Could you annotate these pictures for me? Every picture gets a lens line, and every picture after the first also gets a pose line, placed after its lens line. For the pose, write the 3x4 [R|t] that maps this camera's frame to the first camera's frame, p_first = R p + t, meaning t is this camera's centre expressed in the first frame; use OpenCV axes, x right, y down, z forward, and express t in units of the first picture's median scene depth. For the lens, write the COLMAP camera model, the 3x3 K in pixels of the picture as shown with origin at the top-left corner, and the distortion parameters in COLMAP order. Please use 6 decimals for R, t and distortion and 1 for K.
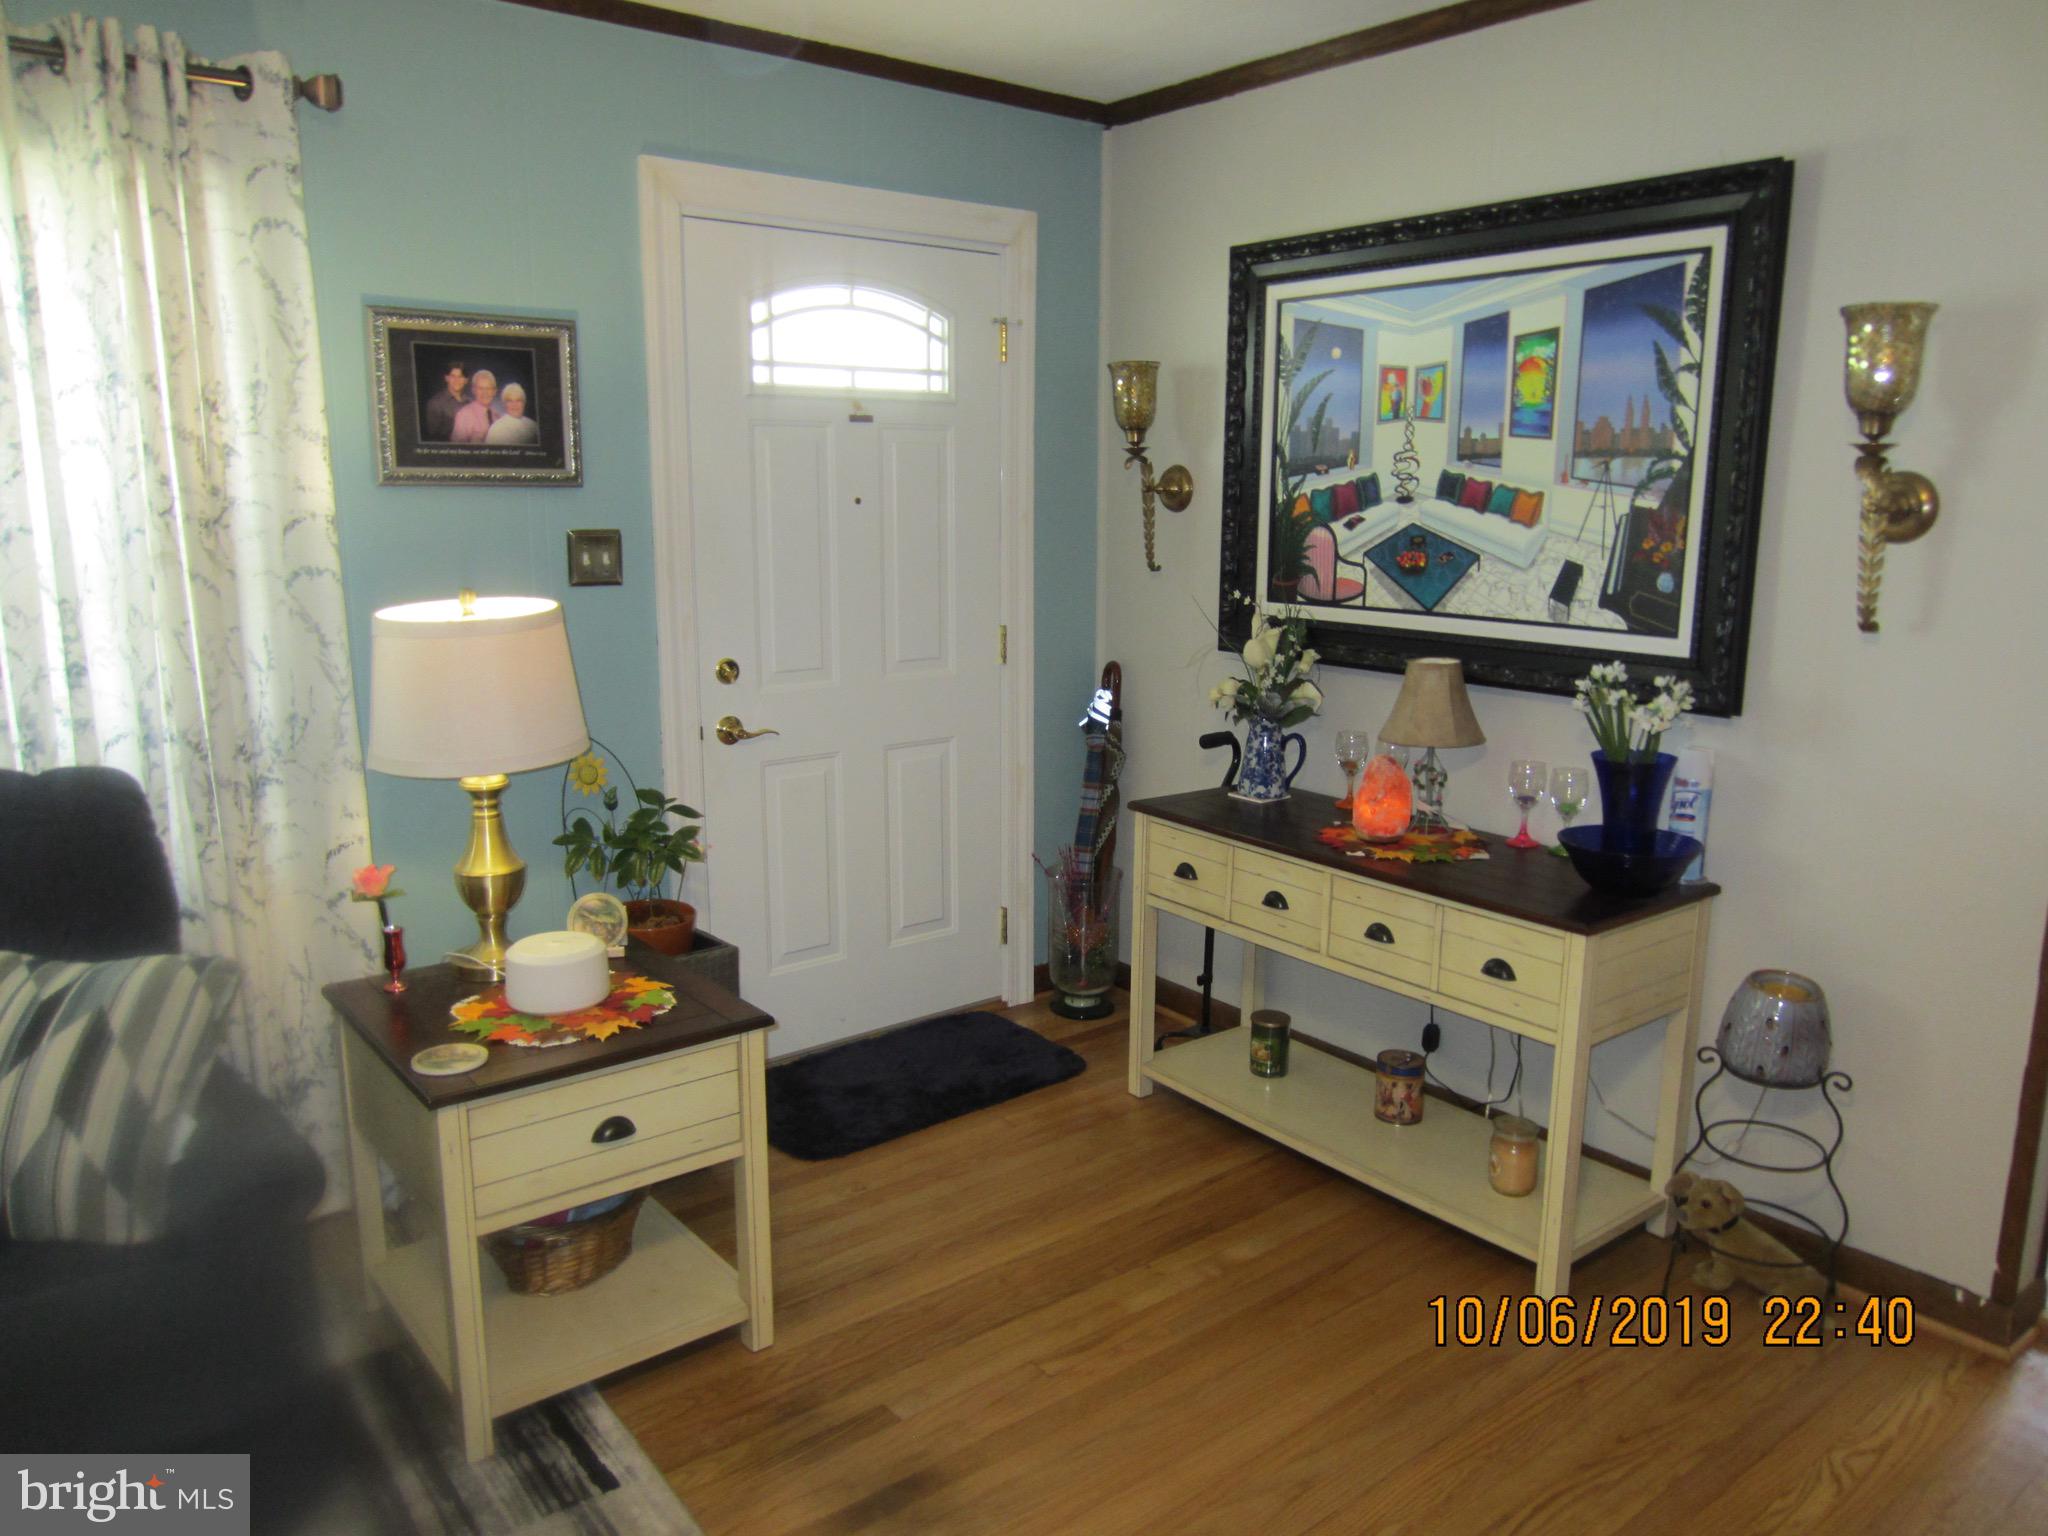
lens RADIAL K [[1462.5, 0, 1057.8], [0, 1462.5, 775.4], [0, 0, 1]] dist [-0.007721, 0.003010]
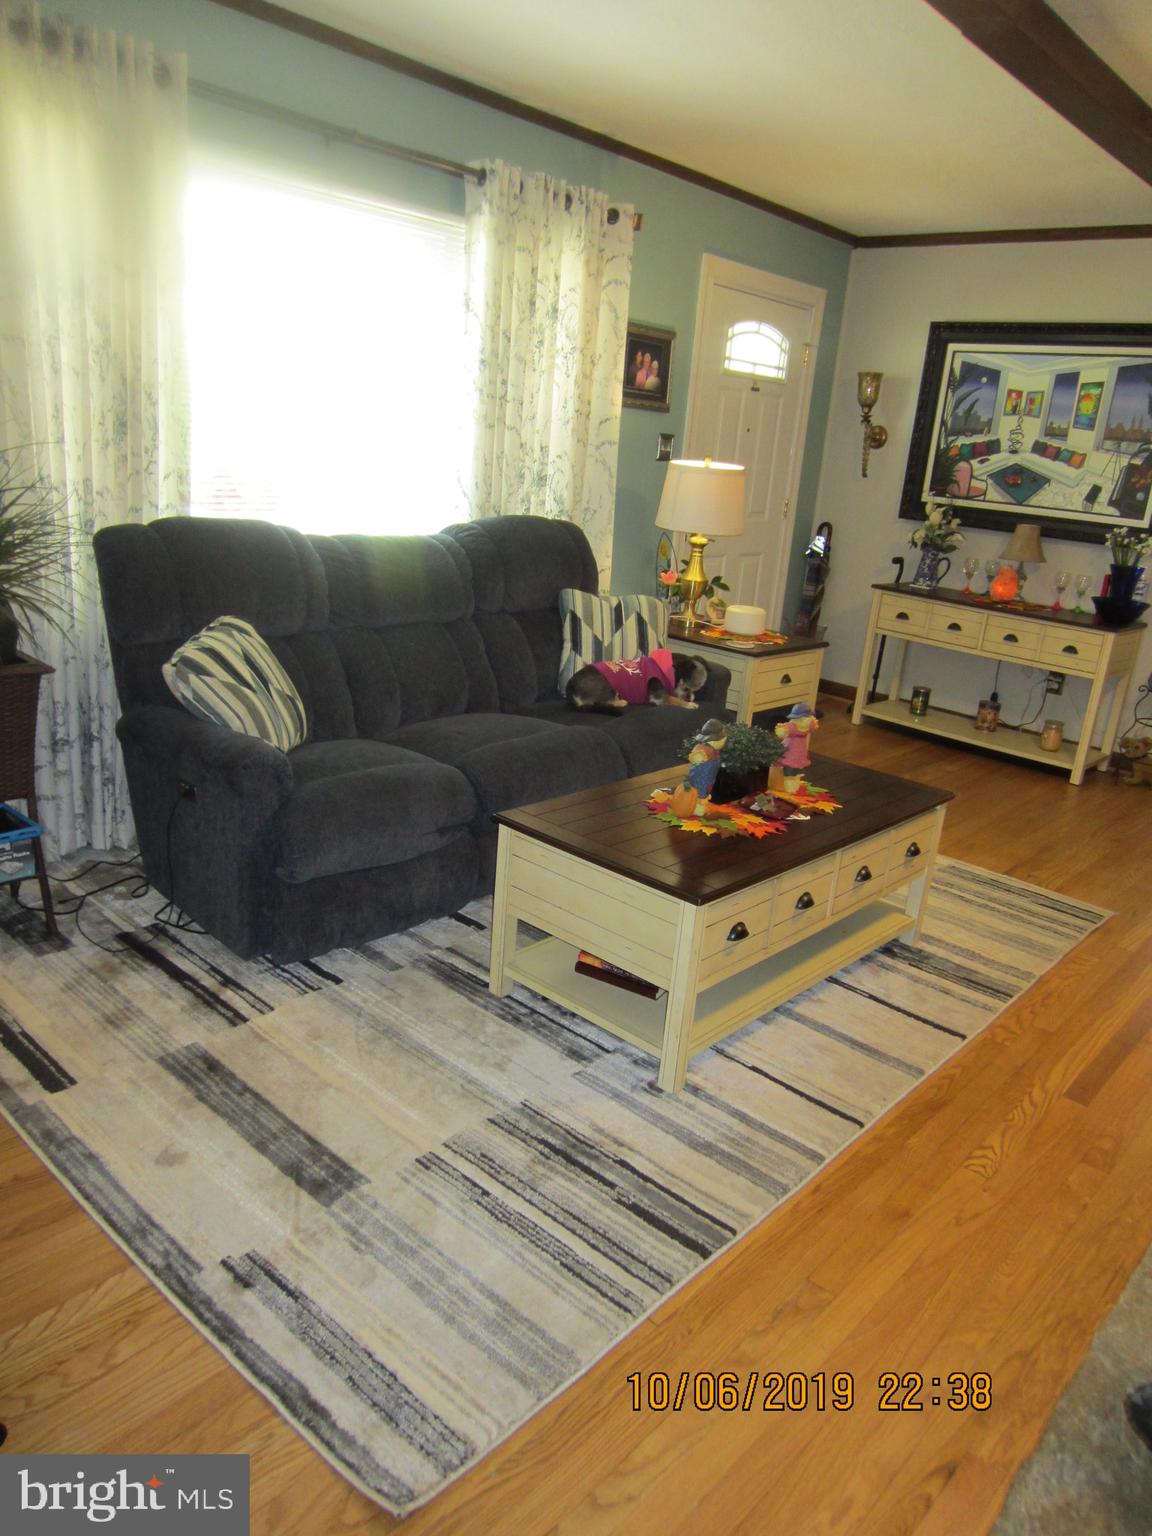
lens RADIAL K [[1080.6, 0, 578.2], [0, 1080.6, 773.8], [0, 0, 1]] dist [-0.007732, -0.010688]
pose [[0.985085, 0.033455, 0.168786, -0.726834], [-0.052361, 0.992680, 0.108838, 0.165244], [-0.163909, -0.116052, 0.979625, -0.595812]]
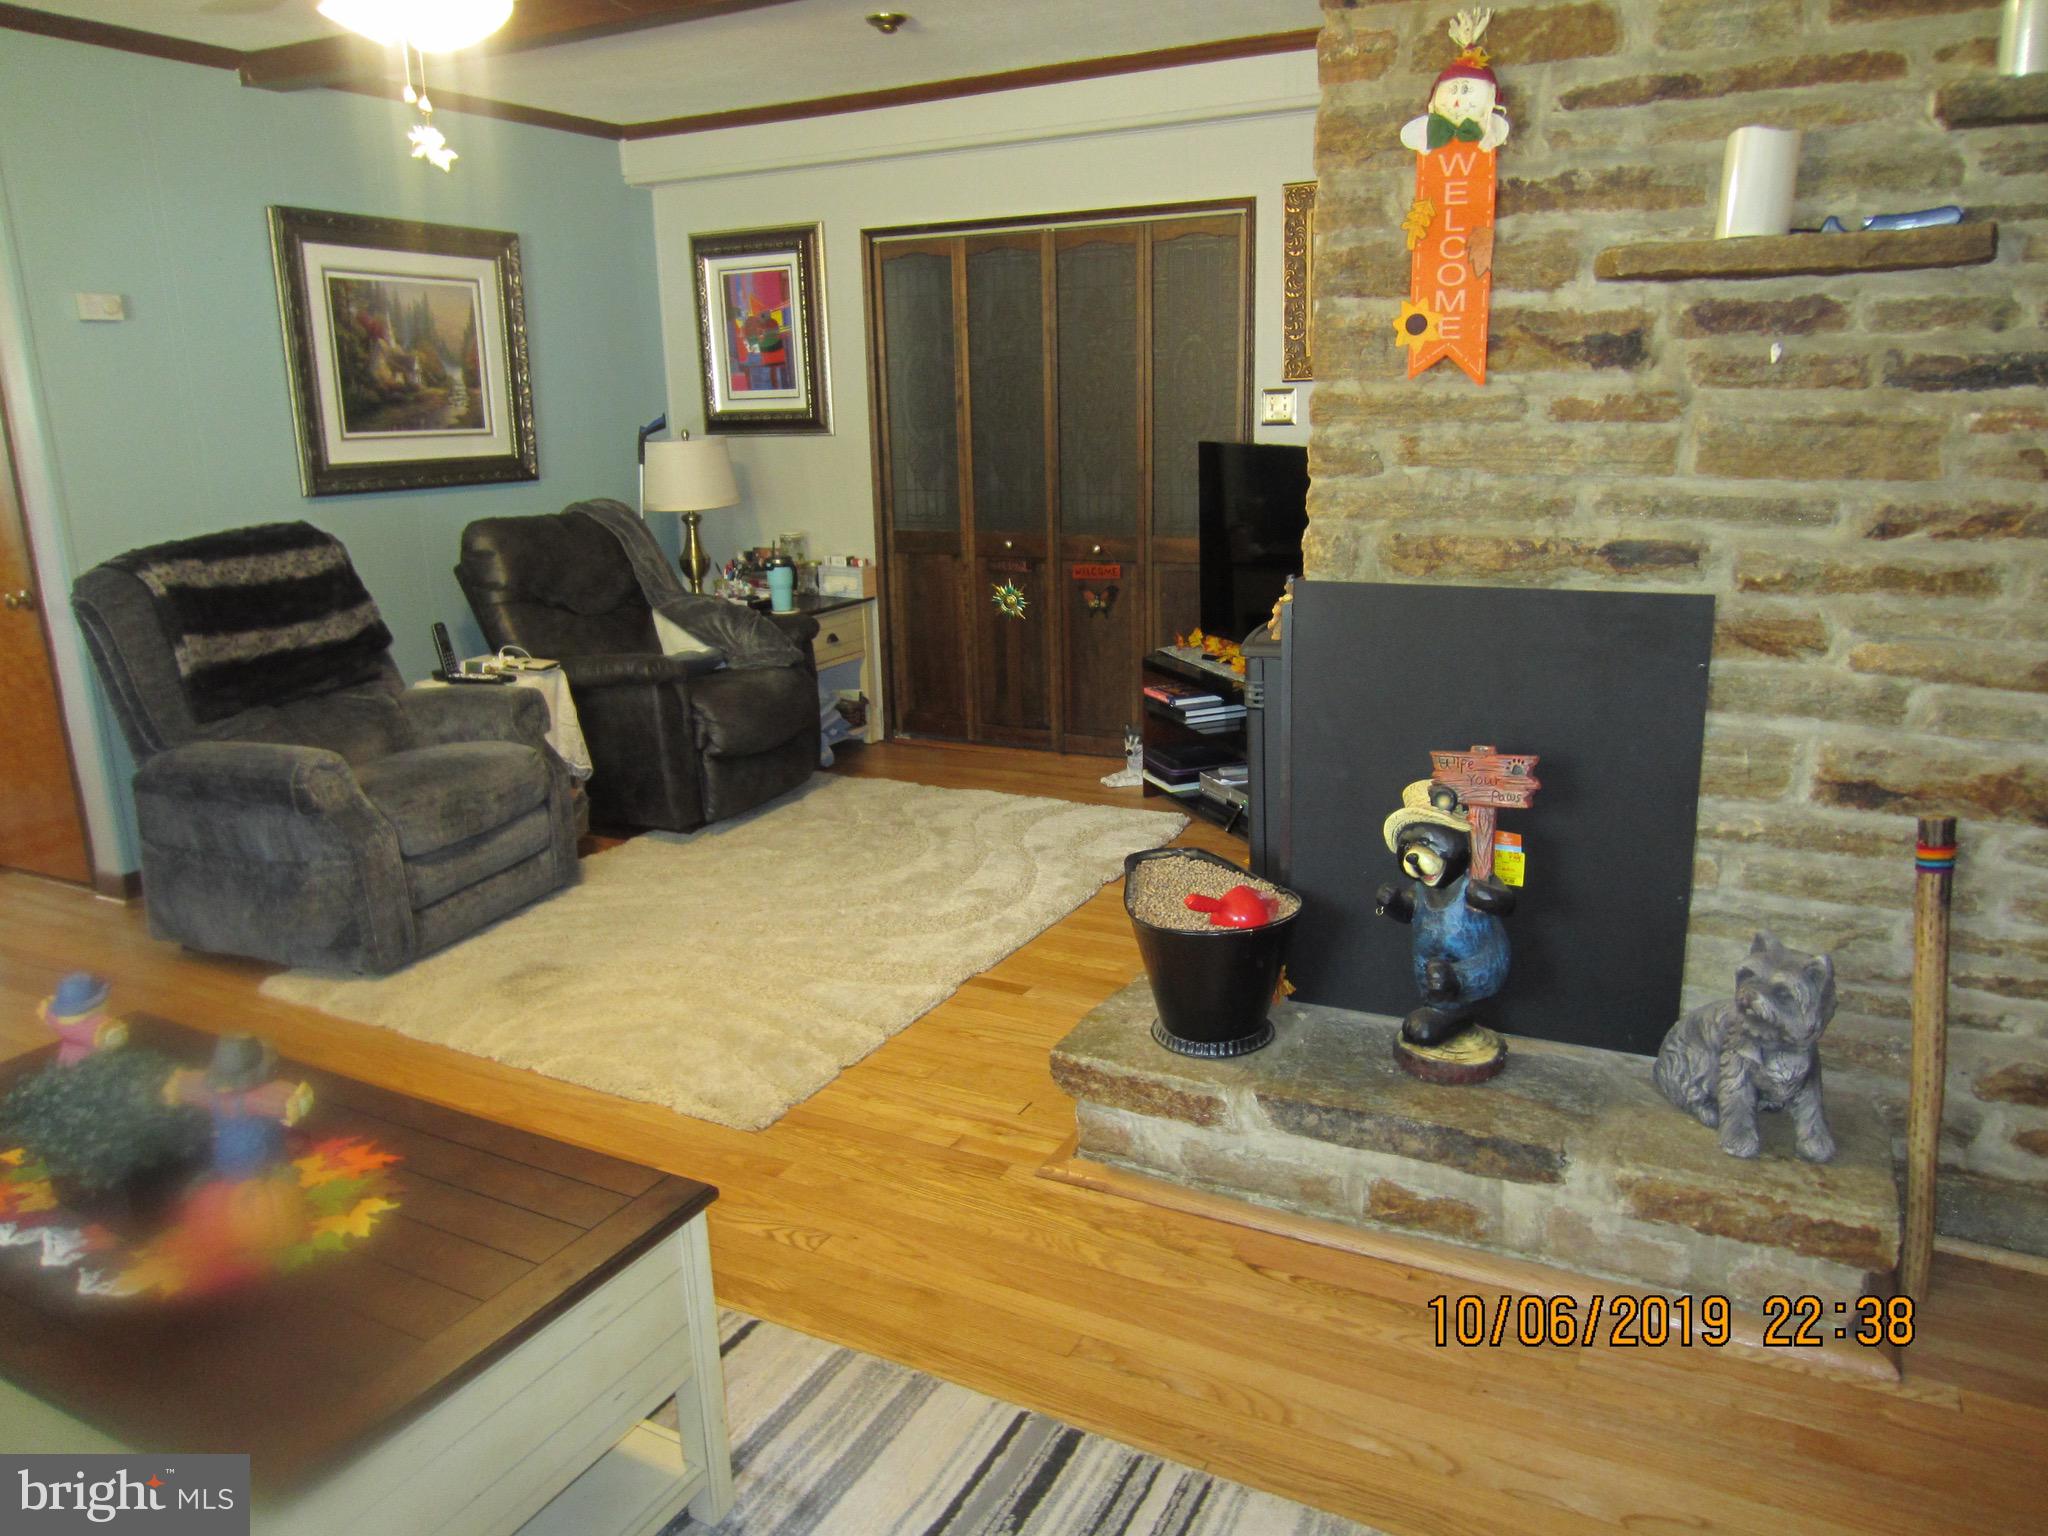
lens RADIAL K [[1440.8, 0, 1029.4], [0, 1440.8, 765.1], [0, 0, 1]] dist [-0.007732, -0.010688]
pose [[-0.392124, -0.224631, 0.892065, -1.054004], [0.199471, 0.925894, 0.320830, 0.001885], [-0.898026, 0.303746, -0.318258, 0.106357]]
